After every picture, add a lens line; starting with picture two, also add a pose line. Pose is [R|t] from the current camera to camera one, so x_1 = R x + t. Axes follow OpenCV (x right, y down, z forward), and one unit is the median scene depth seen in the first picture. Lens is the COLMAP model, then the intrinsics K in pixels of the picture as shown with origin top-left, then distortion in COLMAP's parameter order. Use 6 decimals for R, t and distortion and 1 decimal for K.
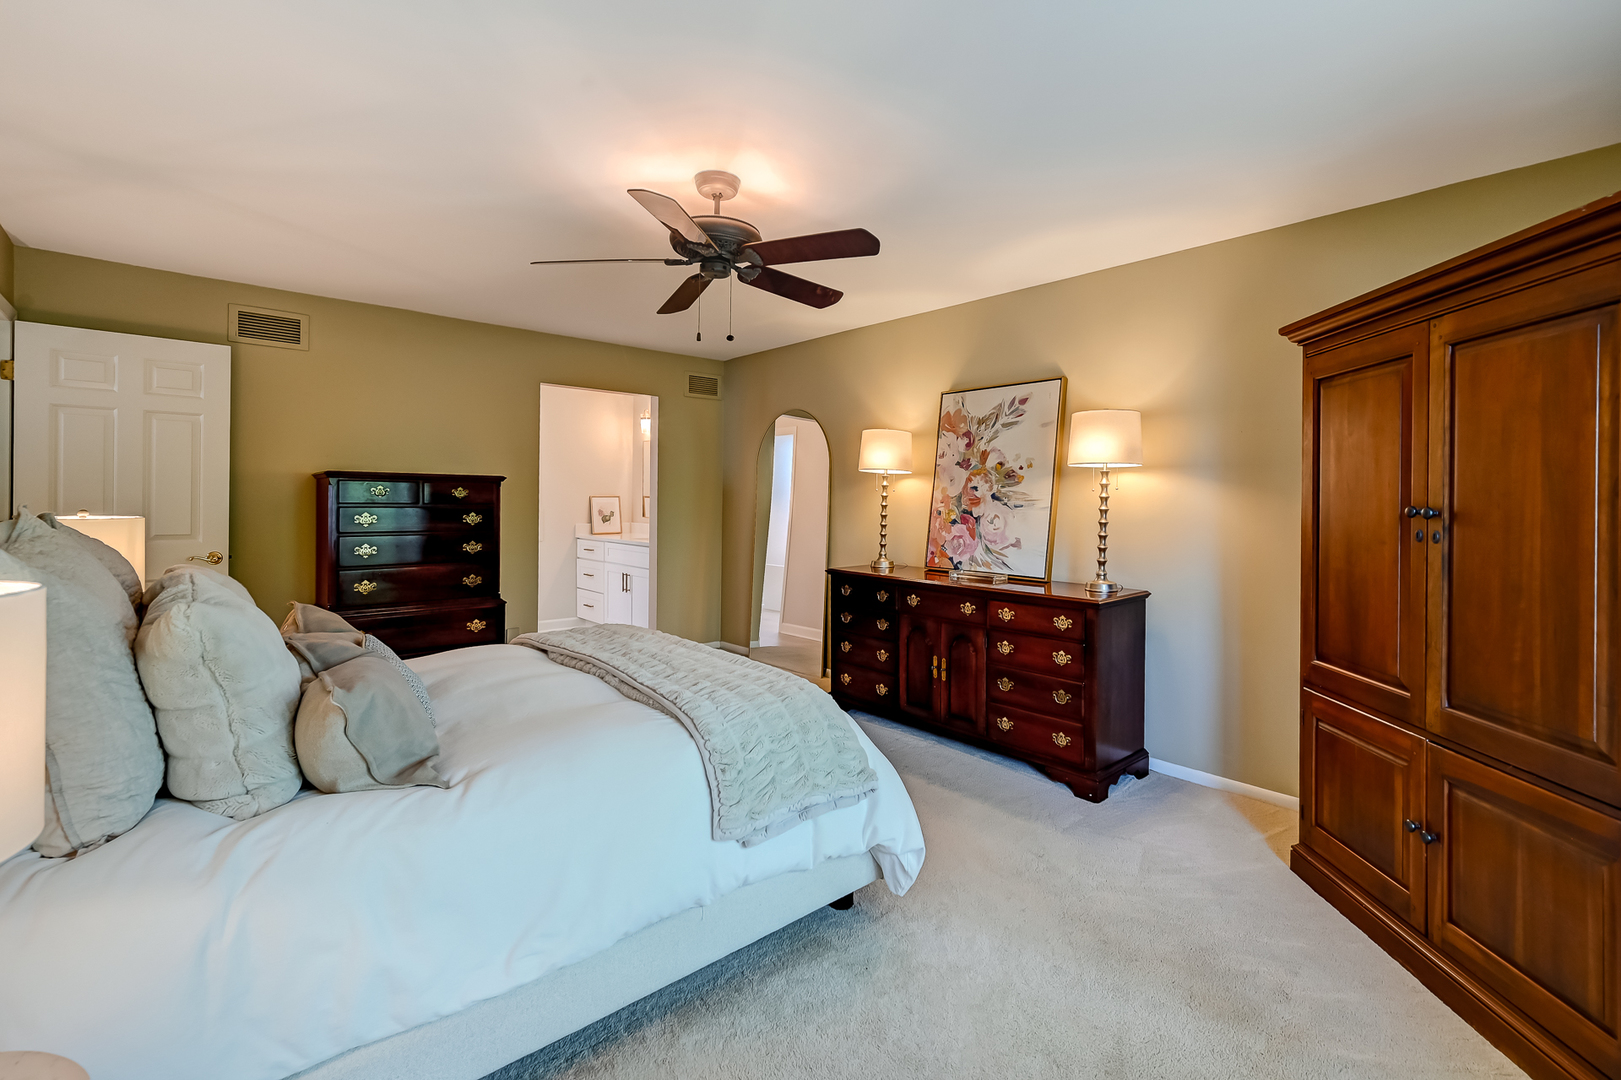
lens RADIAL K [[699.6, 0, 829.1], [0, 699.6, 511.3], [0, 0, 1]] dist [0.001620, 0.000470]
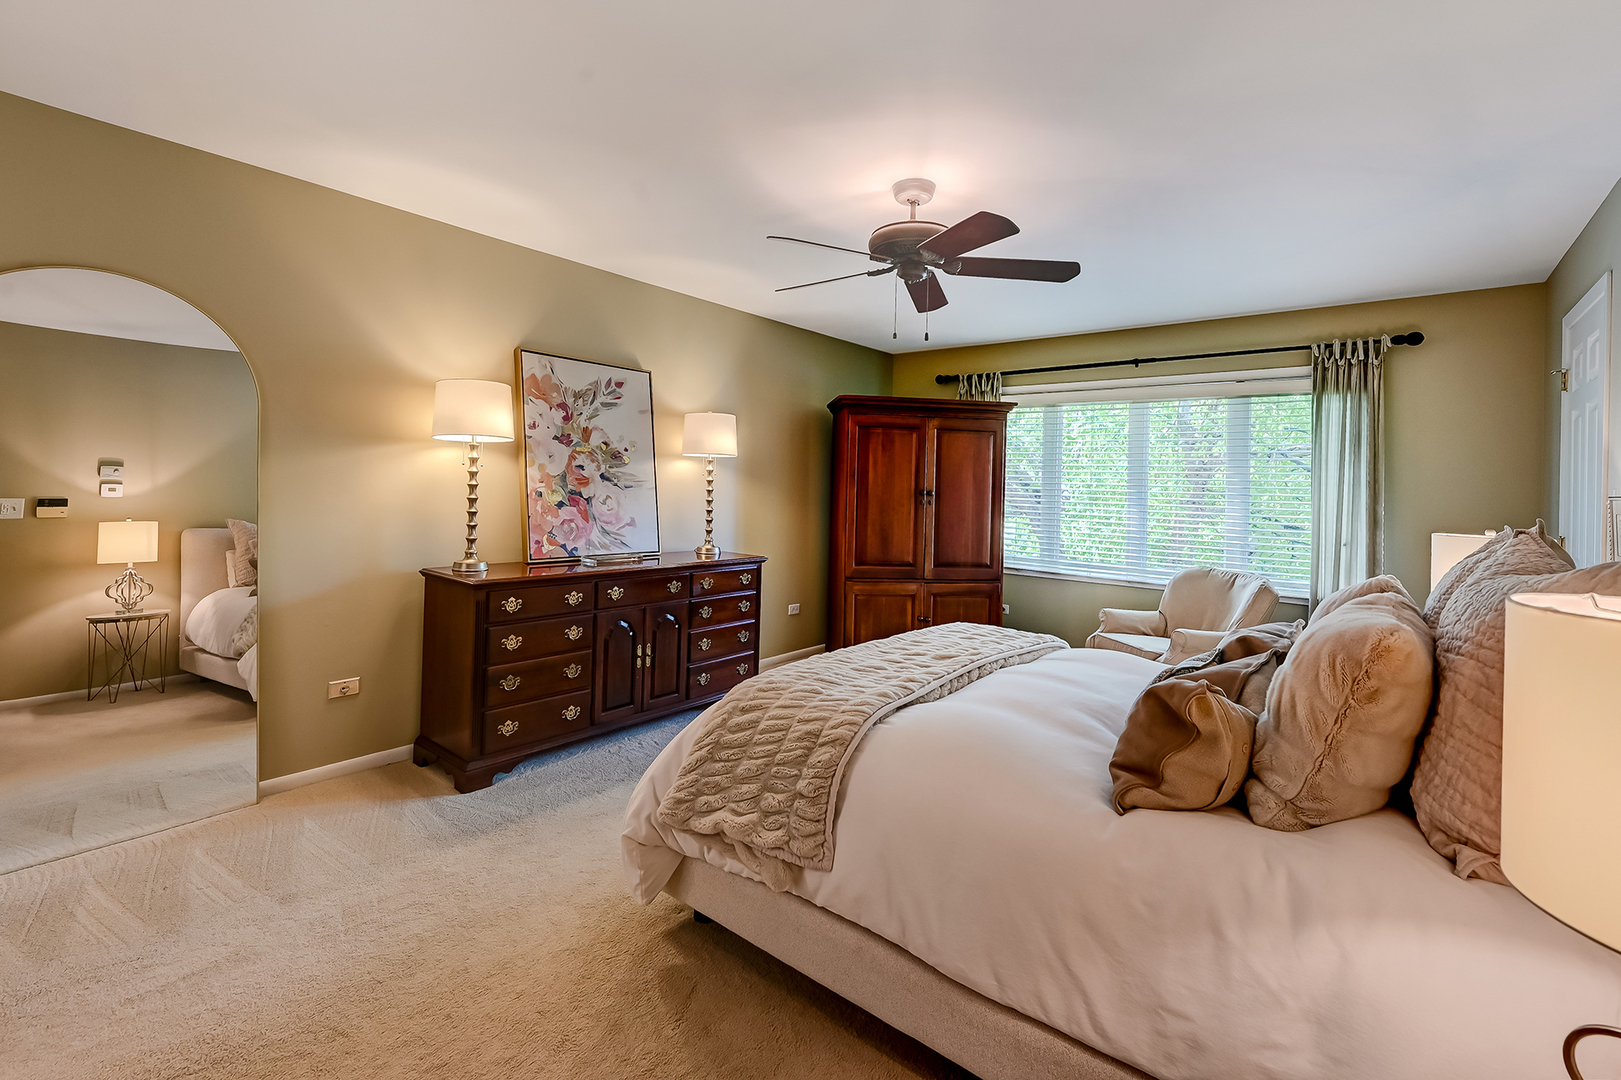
lens RADIAL K [[708.0, 0, 808.9], [0, 708.0, 486.7], [0, 0, 1]] dist [-0.000725, 0.000002]
pose [[-0.125872, -0.015225, 0.991930, -0.773988], [-0.013458, 0.999816, 0.013638, -0.024169], [-0.991955, -0.011633, -0.126054, 0.829956]]
